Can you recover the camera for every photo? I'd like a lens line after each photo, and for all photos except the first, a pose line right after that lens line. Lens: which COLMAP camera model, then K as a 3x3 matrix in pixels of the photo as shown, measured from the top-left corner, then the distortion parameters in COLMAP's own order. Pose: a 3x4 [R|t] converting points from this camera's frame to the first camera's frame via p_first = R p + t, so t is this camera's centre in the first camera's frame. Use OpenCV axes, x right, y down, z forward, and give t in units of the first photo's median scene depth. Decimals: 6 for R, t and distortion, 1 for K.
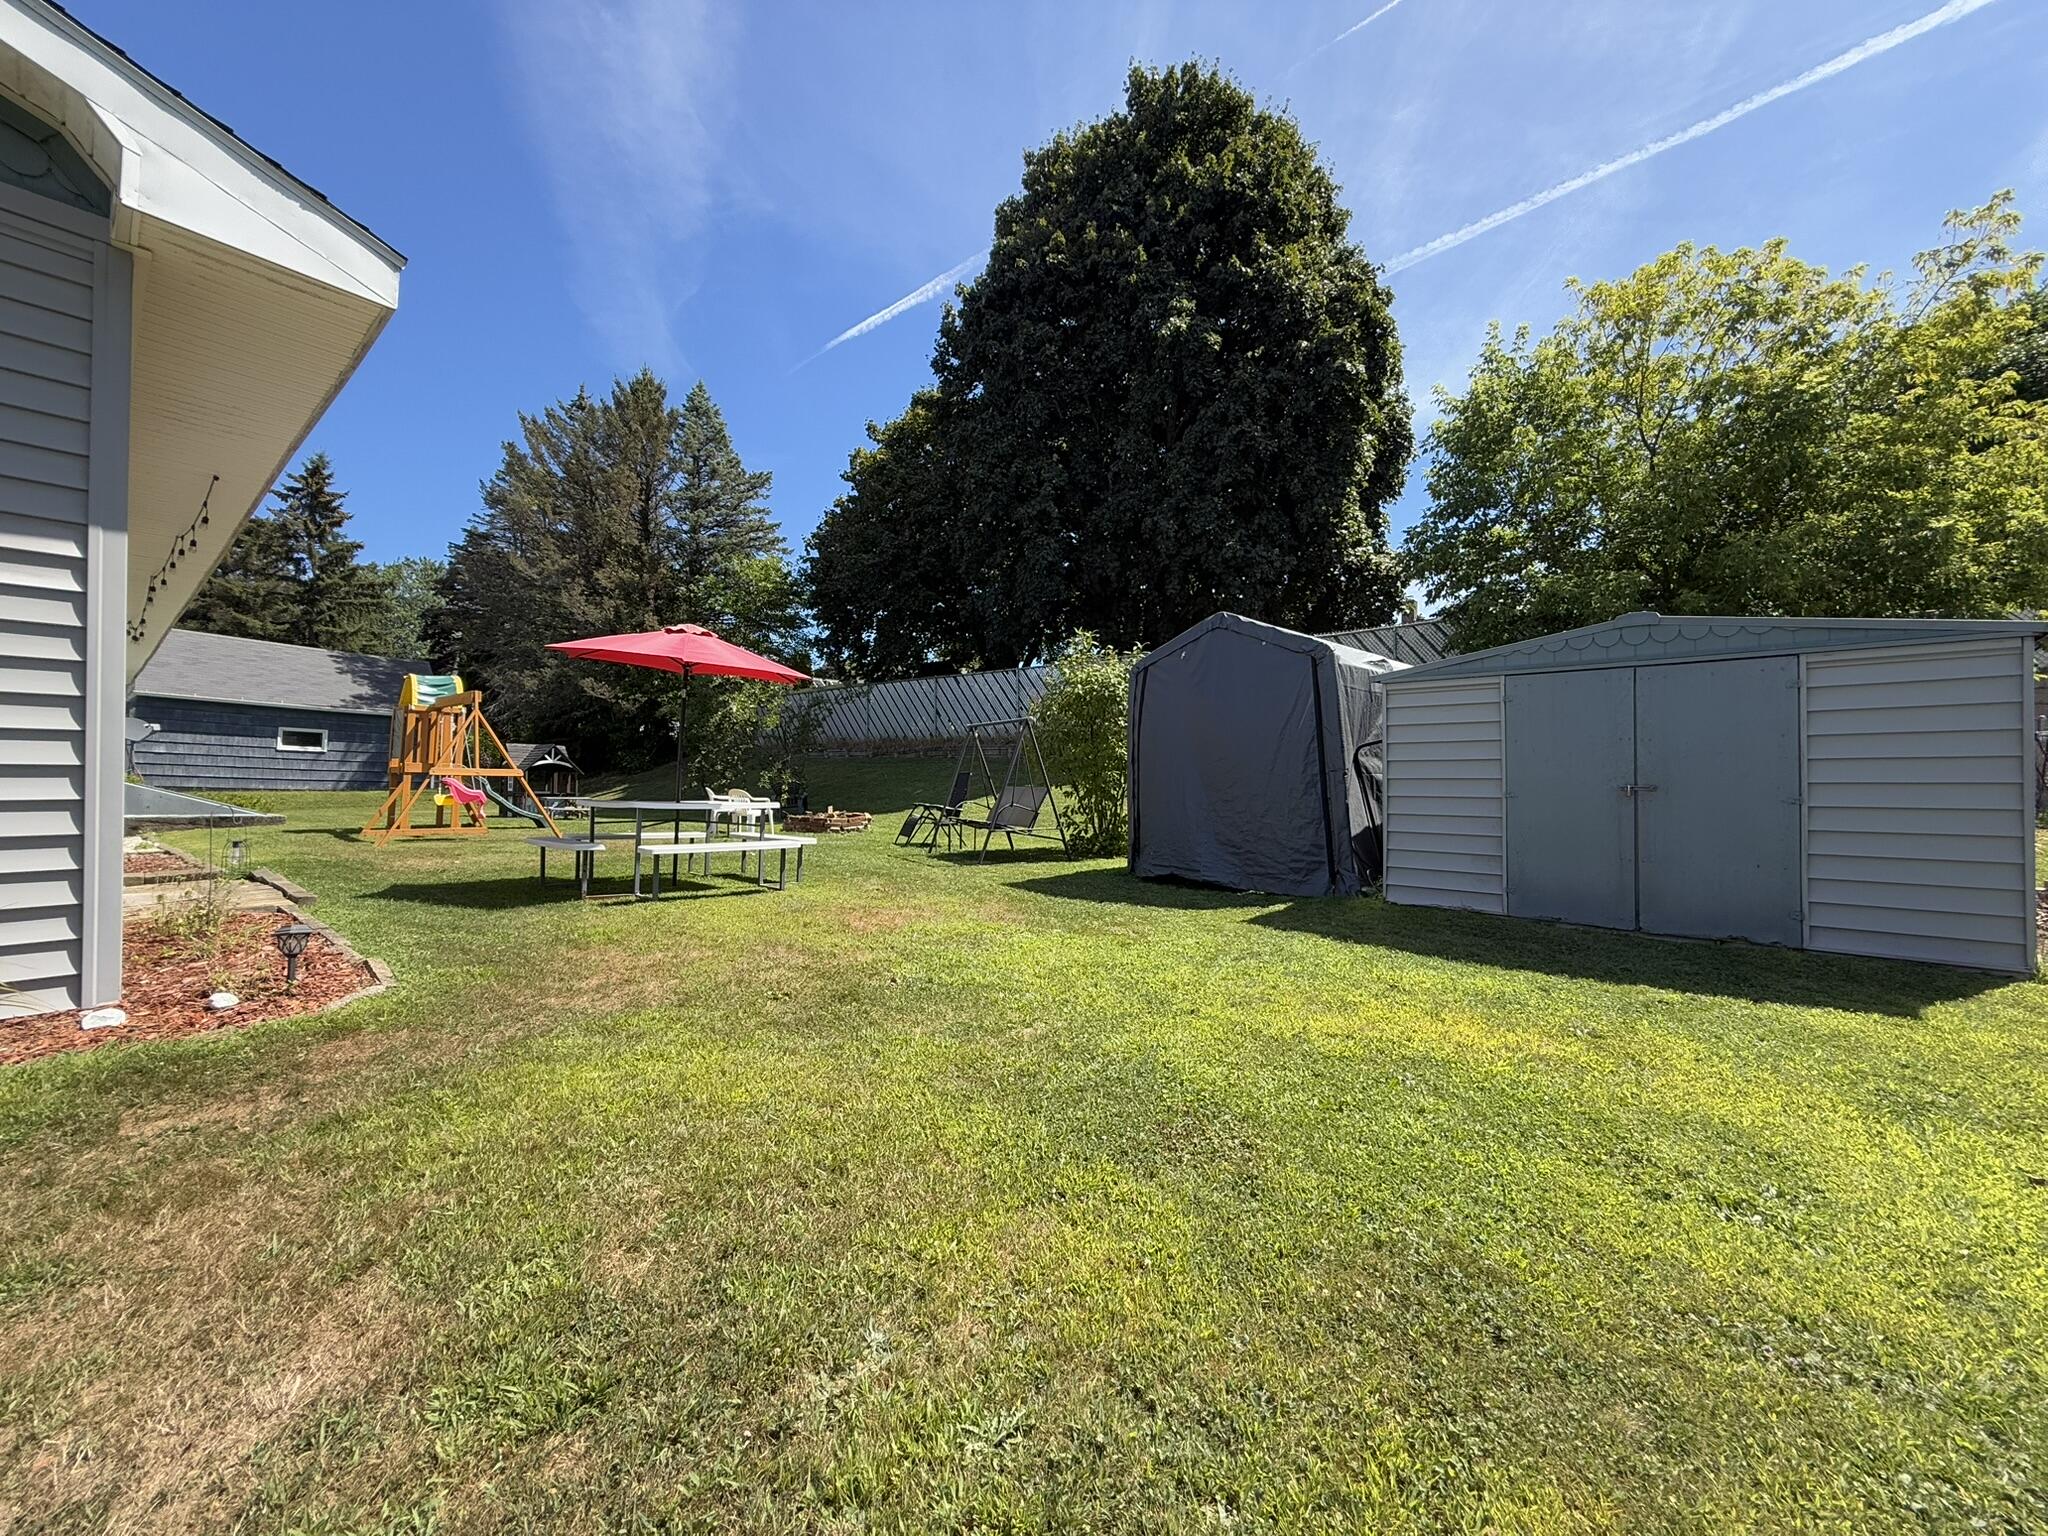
lens RADIAL K [[831.1, 0, 1017.3], [0, 831.1, 769.2], [0, 0, 1]] dist [-0.001689, -0.000132]
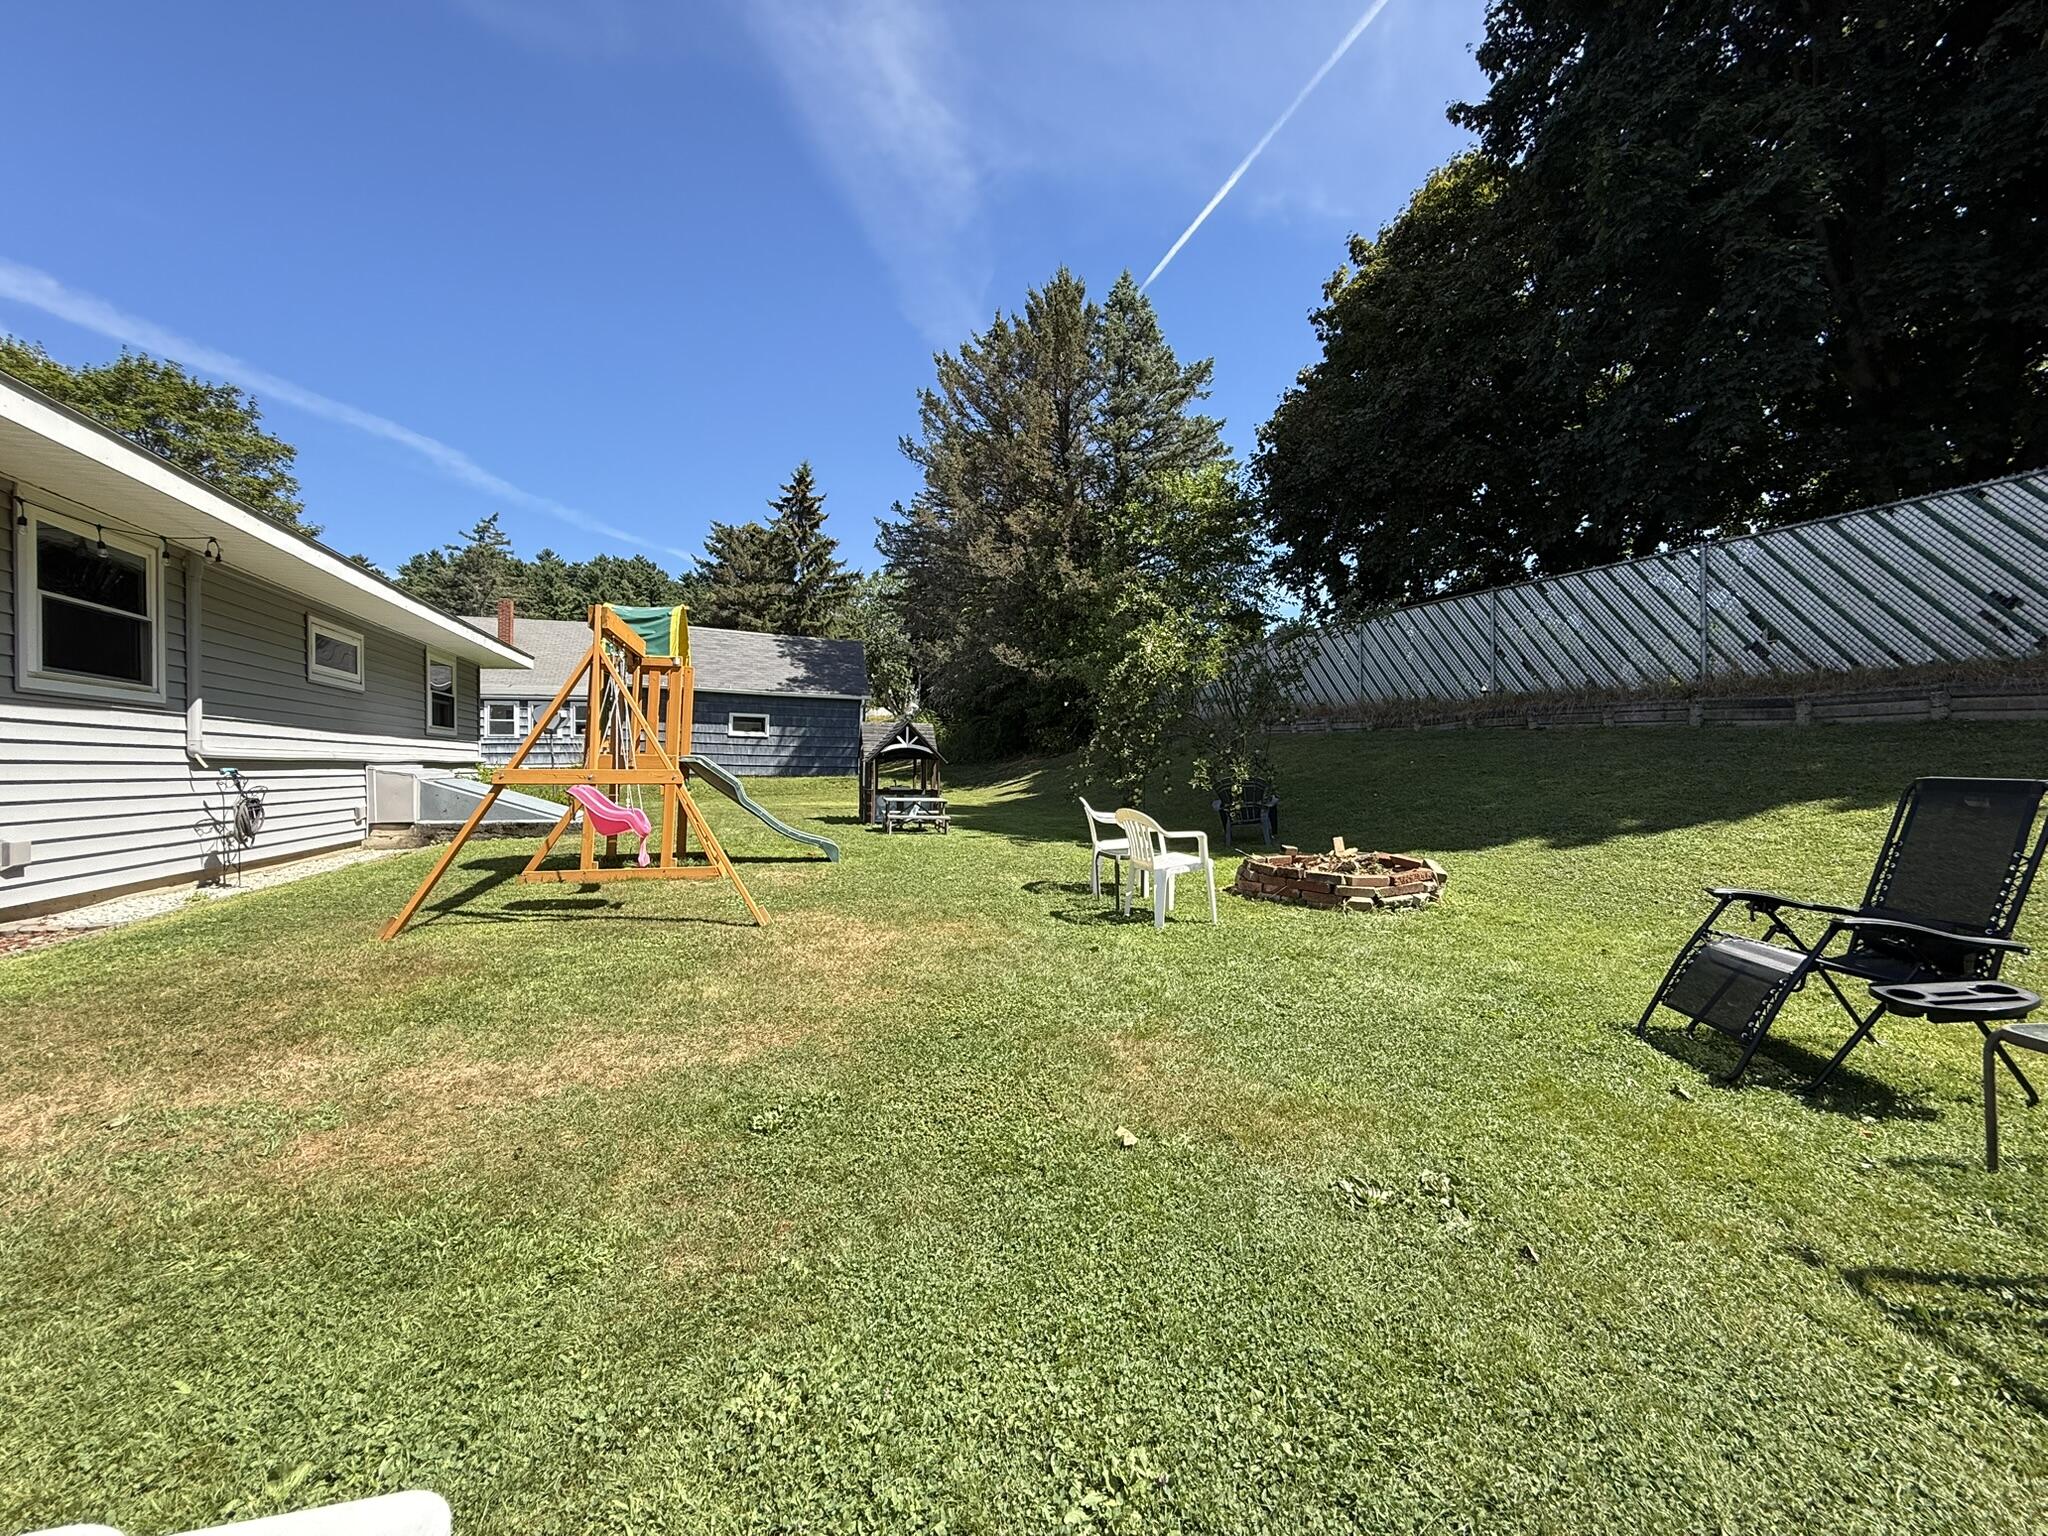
lens RADIAL K [[831.1, 0, 1017.3], [0, 831.1, 769.2], [0, 0, 1]] dist [-0.001689, -0.000132]
pose [[0.866783, 0.002565, -0.498680, -0.076529], [0.011463, 0.999620, 0.025066, -0.003558], [0.498555, -0.027443, 0.866424, 0.263311]]
